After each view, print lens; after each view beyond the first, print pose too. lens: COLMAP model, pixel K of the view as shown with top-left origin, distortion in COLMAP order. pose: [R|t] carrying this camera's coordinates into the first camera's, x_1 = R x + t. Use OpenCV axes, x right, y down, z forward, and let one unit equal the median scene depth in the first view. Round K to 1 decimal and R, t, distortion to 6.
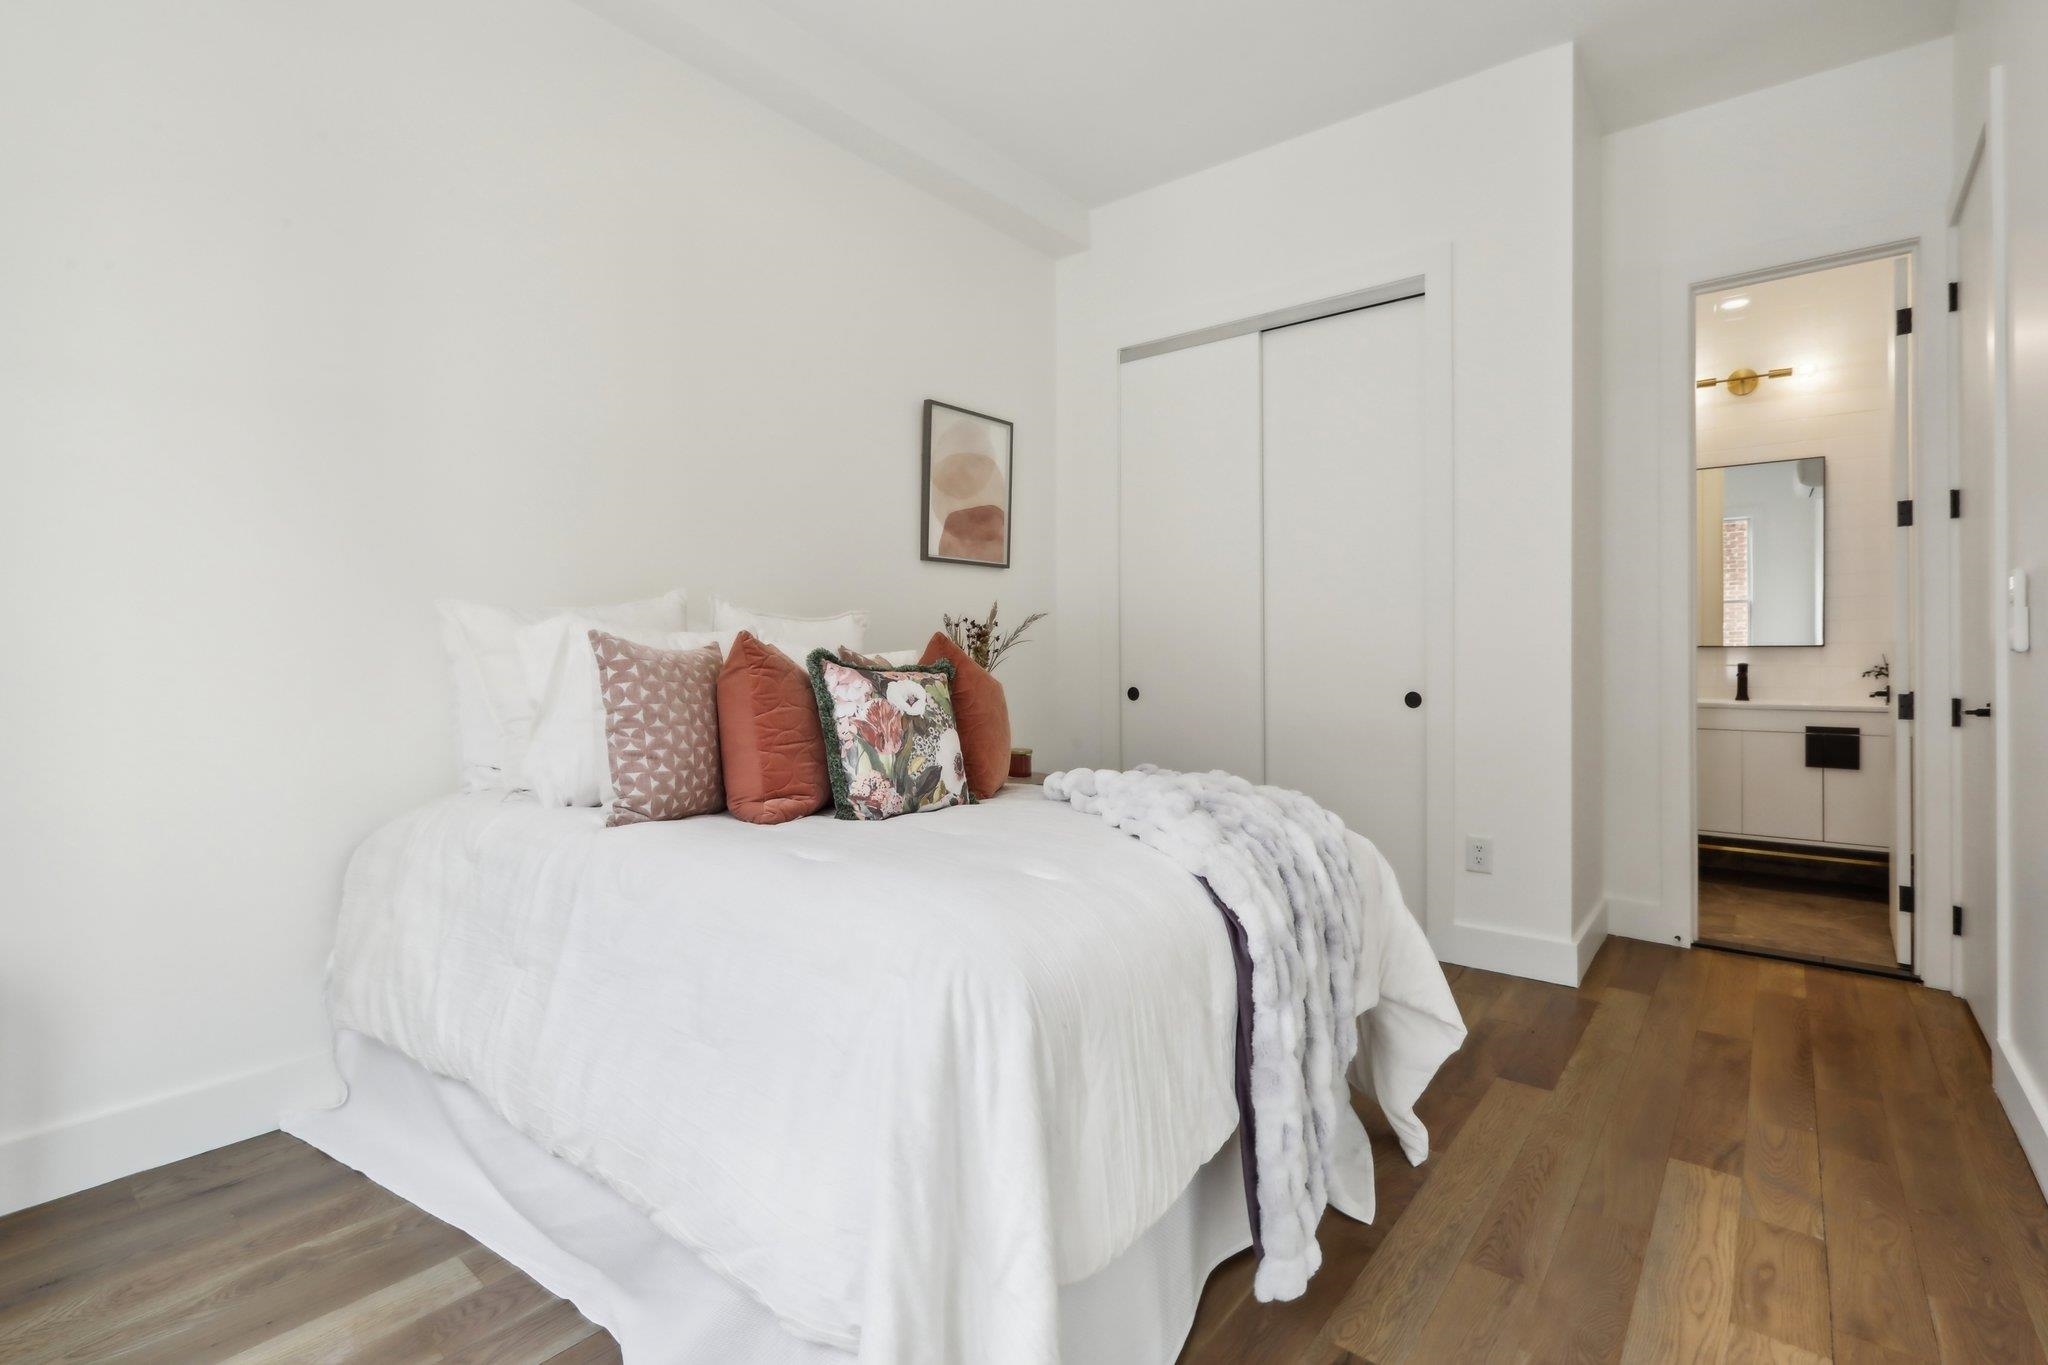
lens RADIAL K [[913.8, 0, 1024.5], [0, 913.8, 682.6], [0, 0, 1]] dist [0.002003, 0.001236]
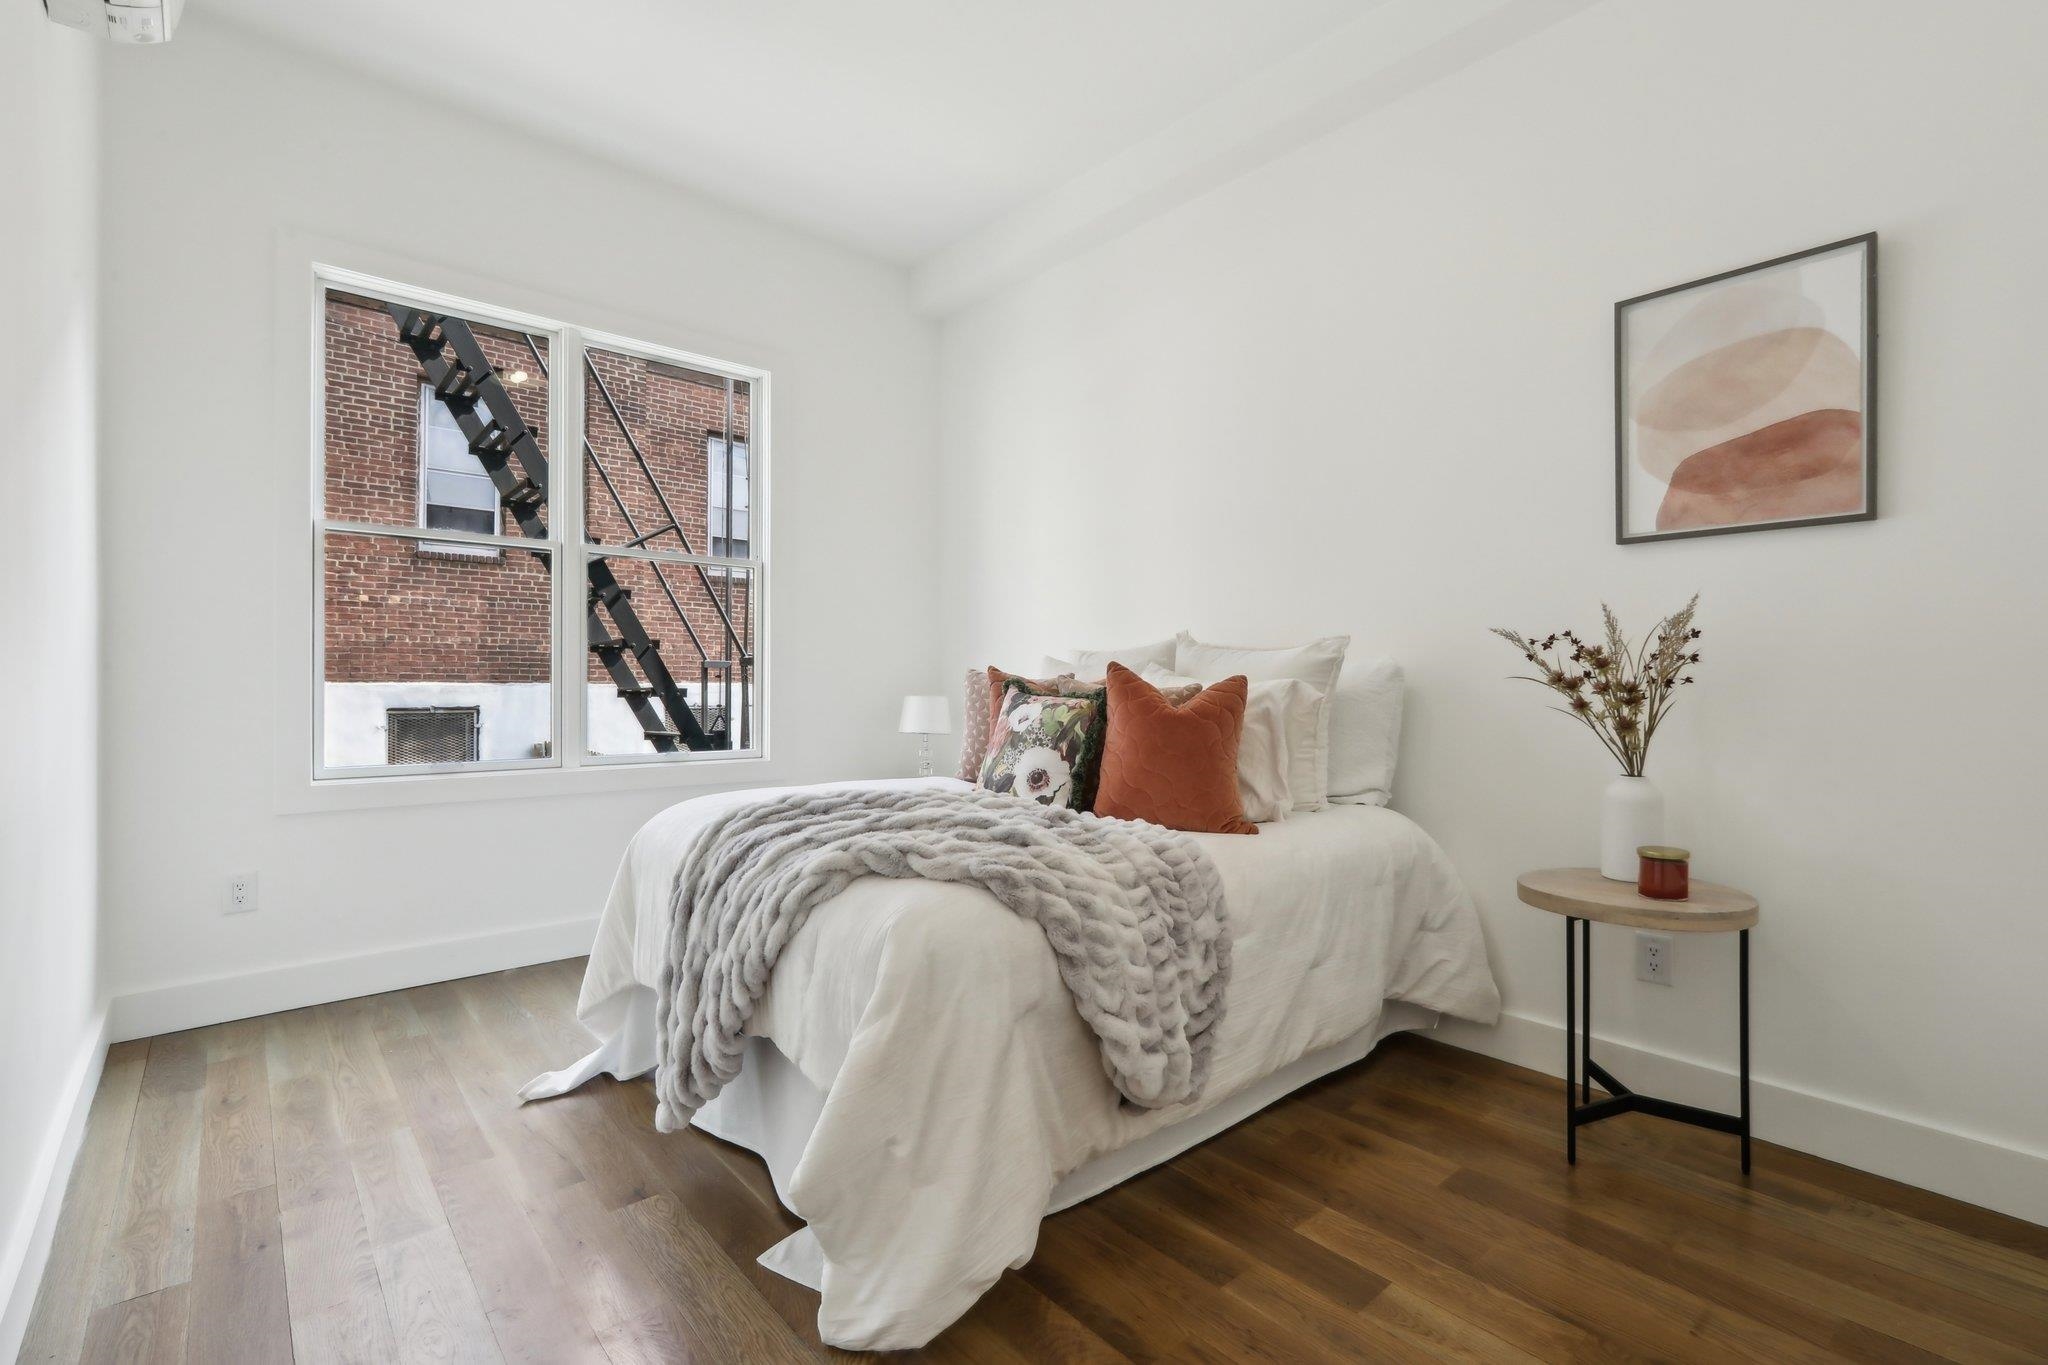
lens RADIAL K [[913.8, 0, 1024.5], [0, 913.8, 682.6], [0, 0, 1]] dist [0.002003, 0.001236]
pose [[-0.158826, 0.011992, -0.987234, 1.232546], [-0.032743, 0.999312, 0.017406, -0.058971], [0.986763, 0.035090, -0.158324, 1.343255]]
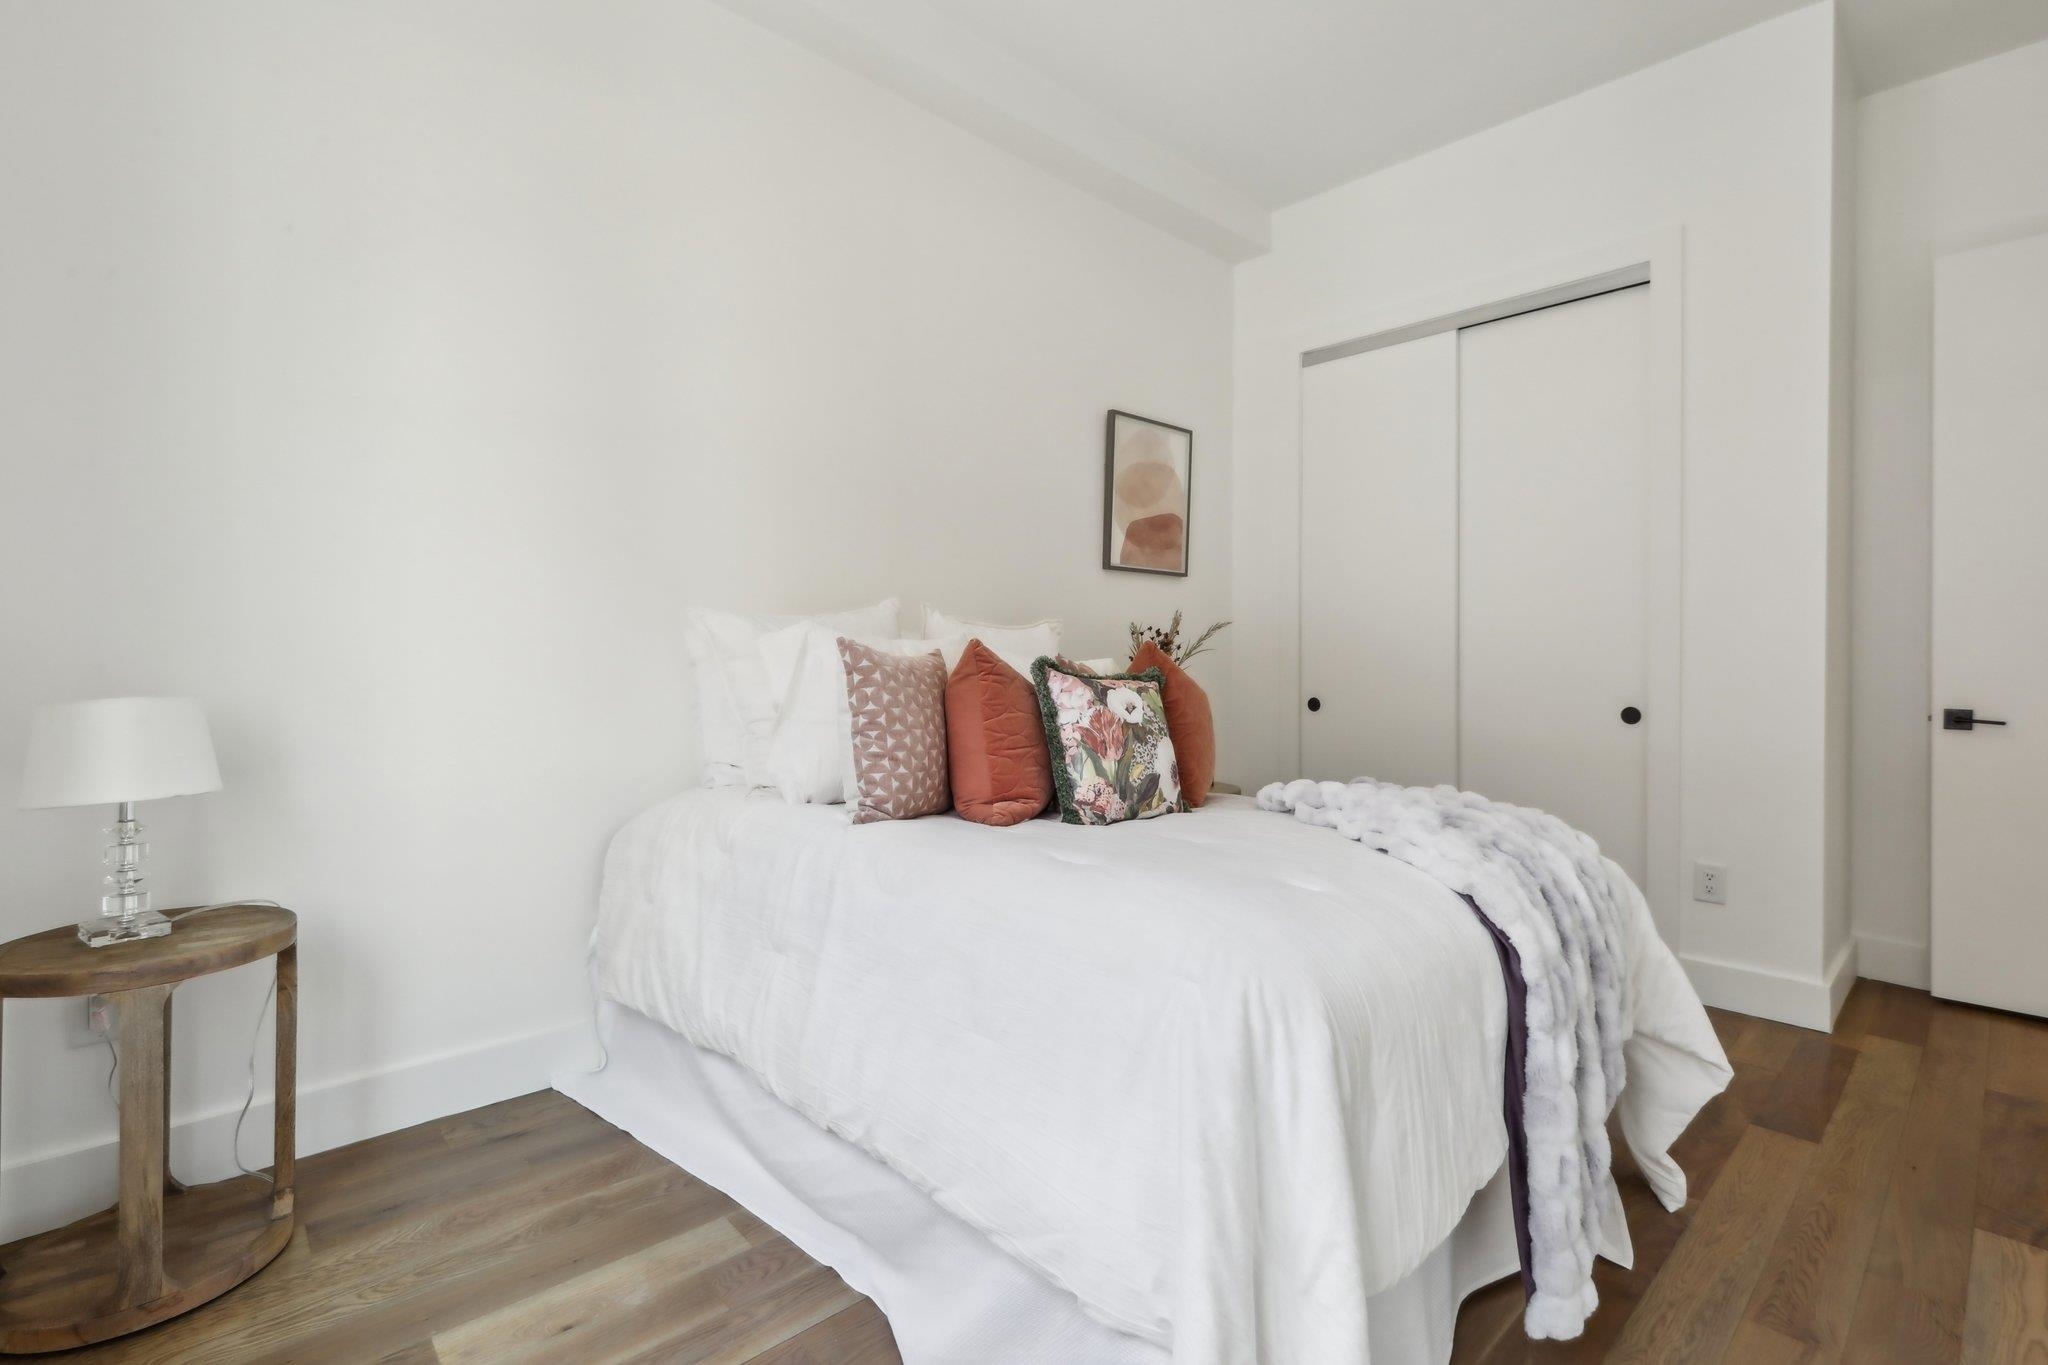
lens RADIAL K [[912.5, 0, 1032.3], [0, 912.5, 689.7], [0, 0, 1]] dist [0.002018, 0.000788]
pose [[0.991217, 0.012200, -0.131679, -0.112002], [-0.012312, 0.999924, -0.000038, 0.000295], [0.131668, 0.001659, 0.991292, -0.018686]]
